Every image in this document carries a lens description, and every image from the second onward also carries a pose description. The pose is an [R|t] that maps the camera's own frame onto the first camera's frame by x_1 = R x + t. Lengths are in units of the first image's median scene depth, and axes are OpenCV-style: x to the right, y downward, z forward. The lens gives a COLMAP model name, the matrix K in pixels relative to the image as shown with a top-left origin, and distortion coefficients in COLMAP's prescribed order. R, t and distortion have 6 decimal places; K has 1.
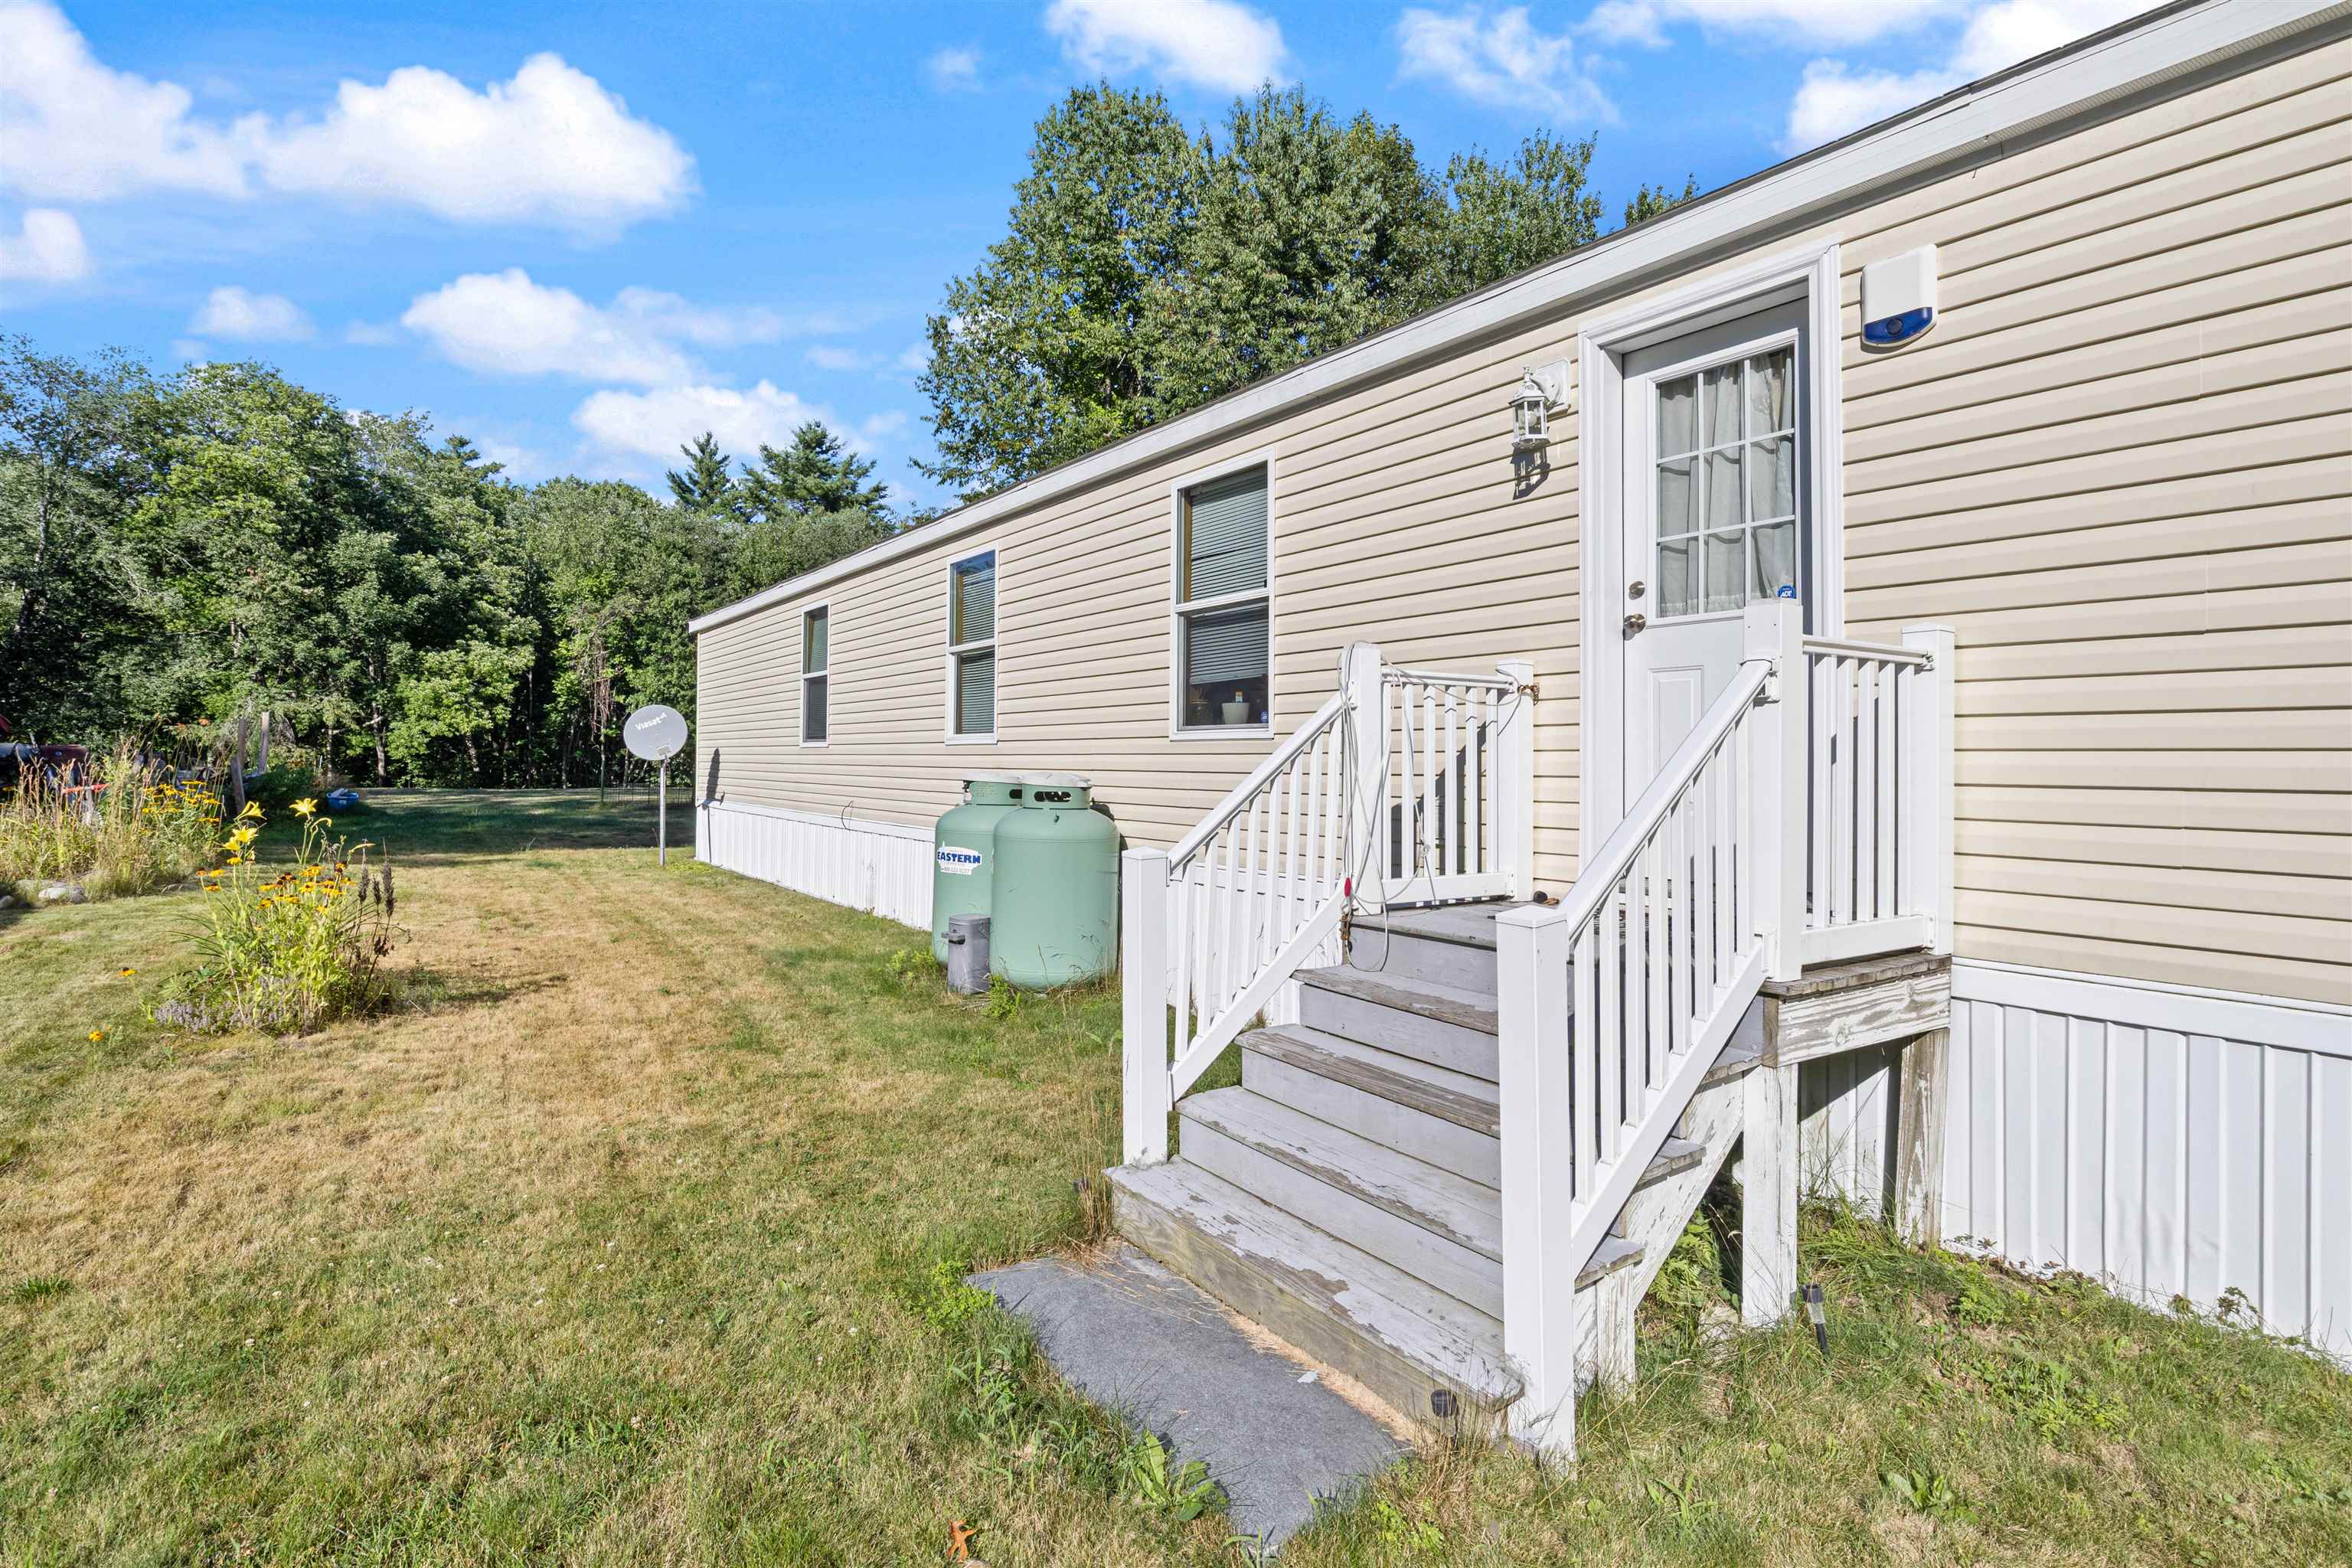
lens RADIAL K [[1176.8, 0, 1176.0], [0, 1176.8, 784.0], [0, 0, 1]] dist [0.002449, 0.000296]
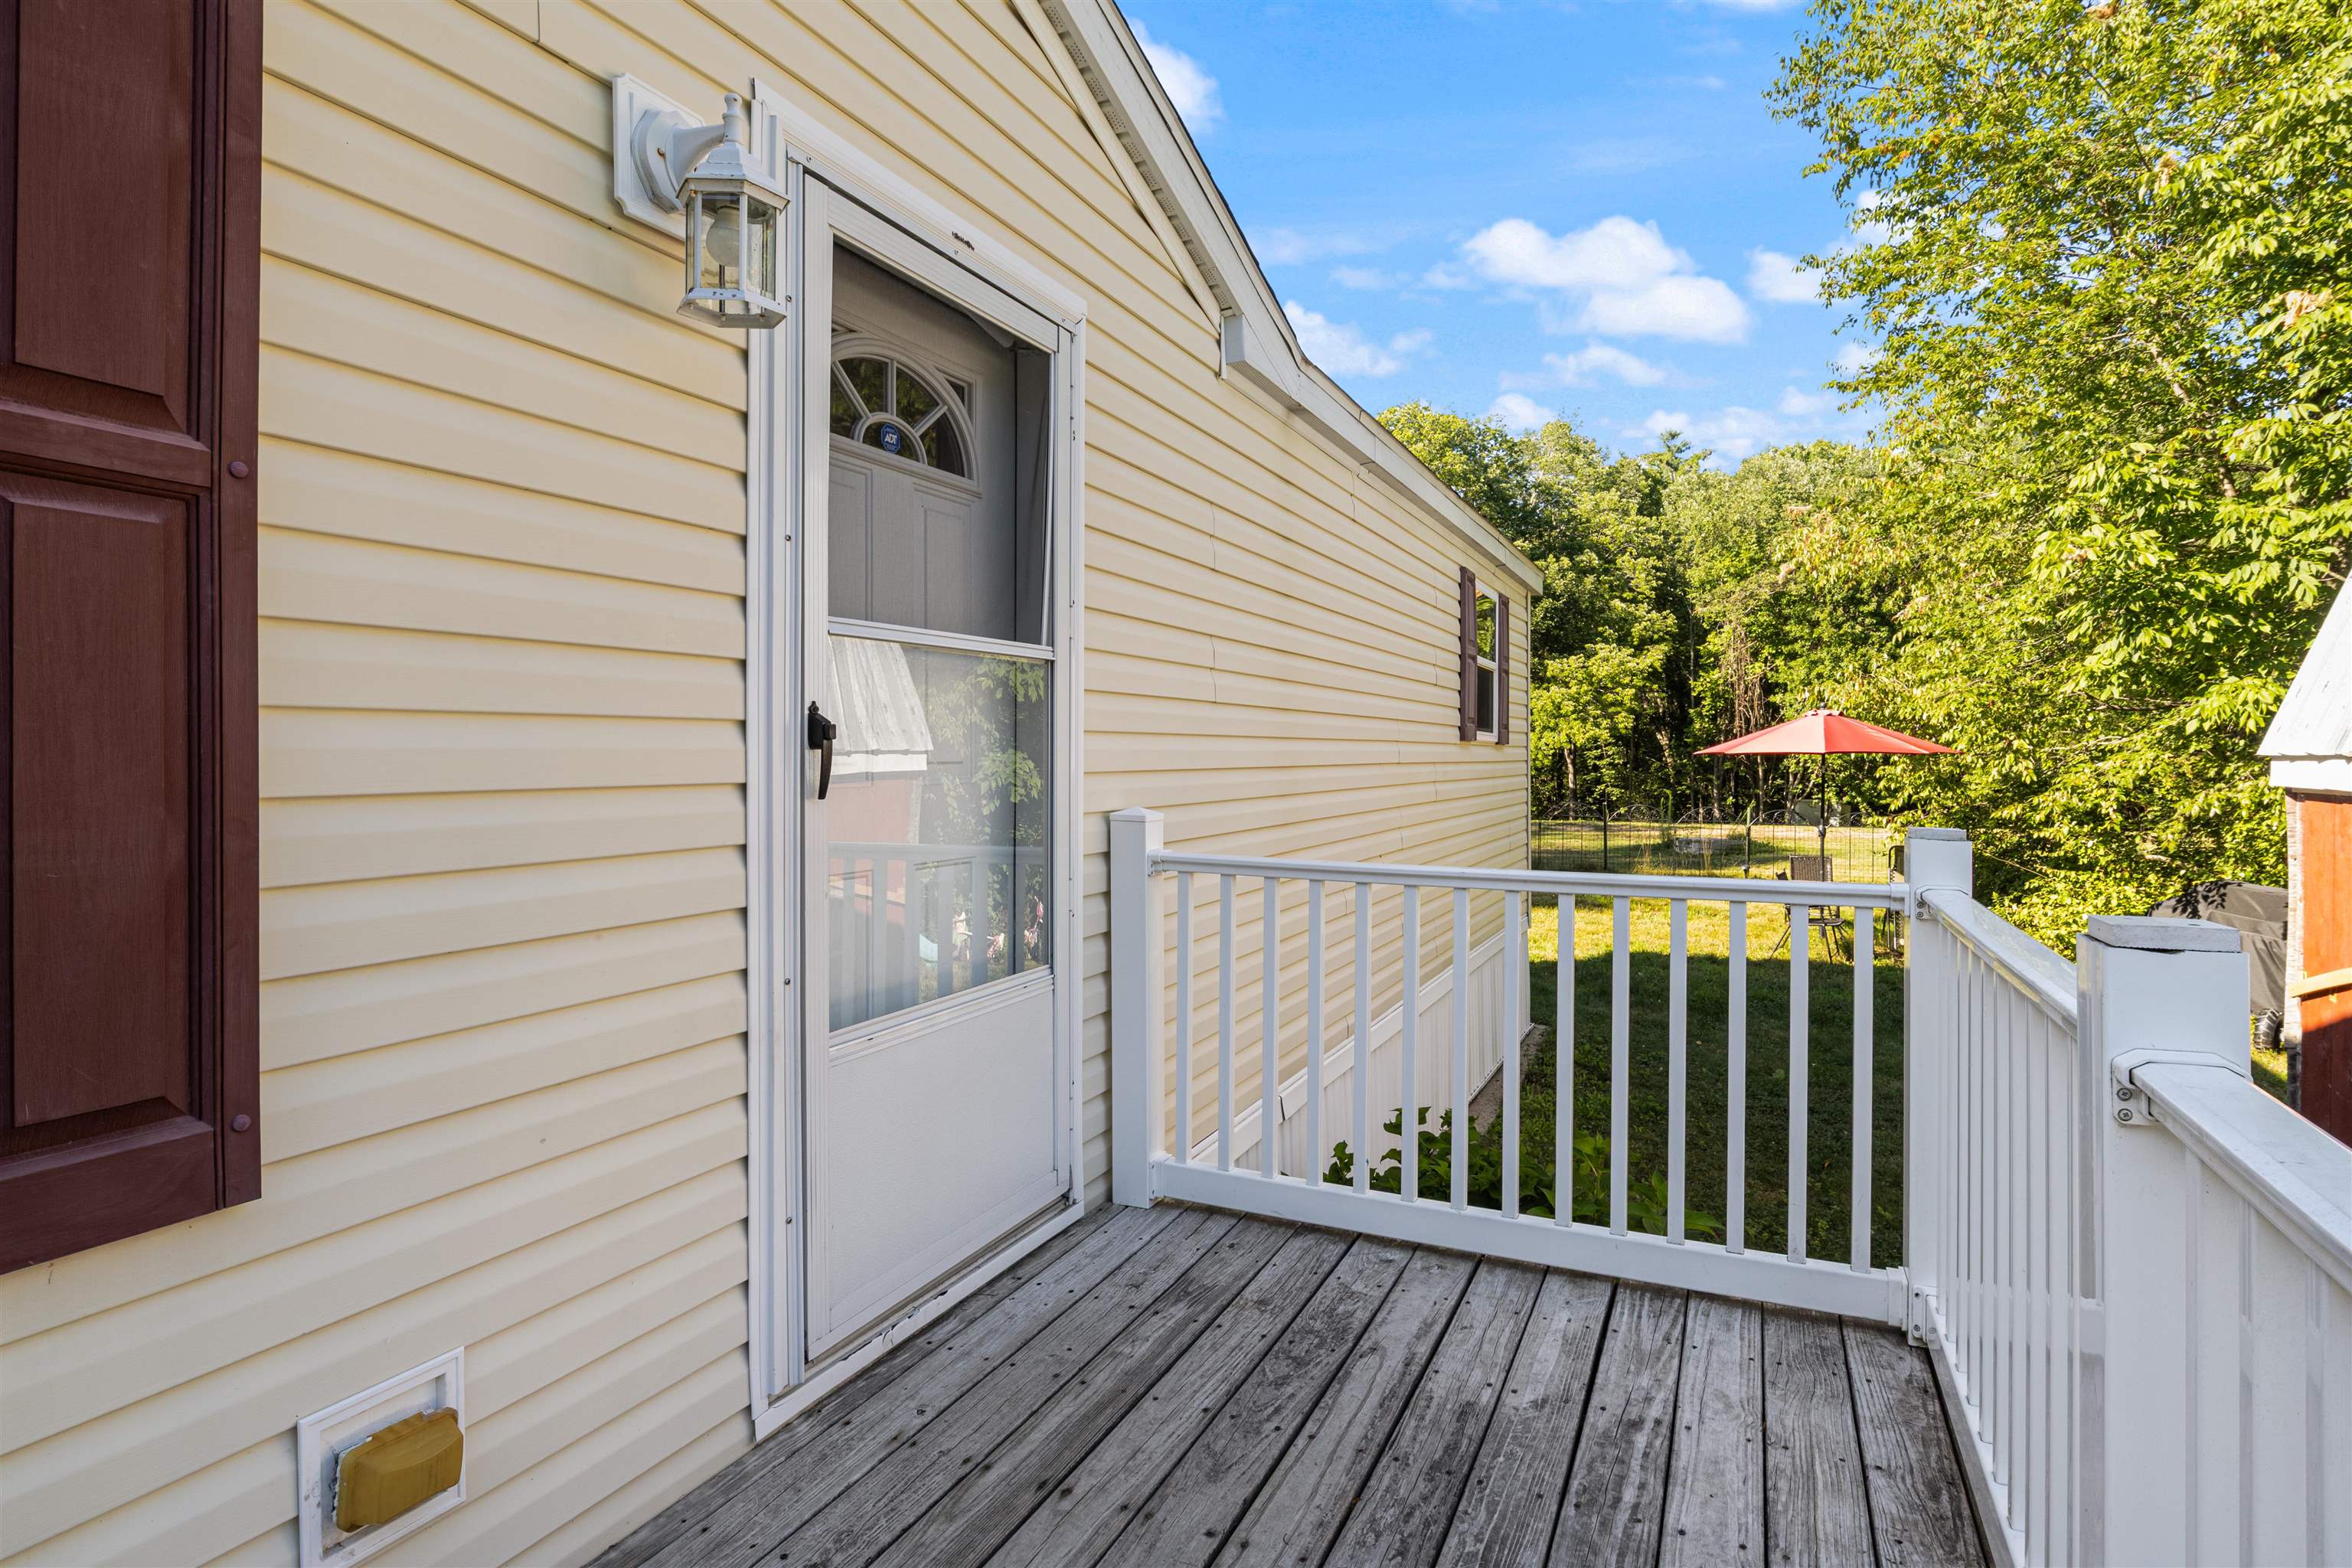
lens RADIAL K [[1217.9, 0, 1176.1], [0, 1217.9, 772.1], [0, 0, 1]] dist [-0.013561, 0.001110]
pose [[0.503590, 0.008507, -0.863901, 0.058164], [-0.017915, 0.999839, -0.000597, -0.014134], [0.863757, 0.015777, 0.503661, 0.227778]]
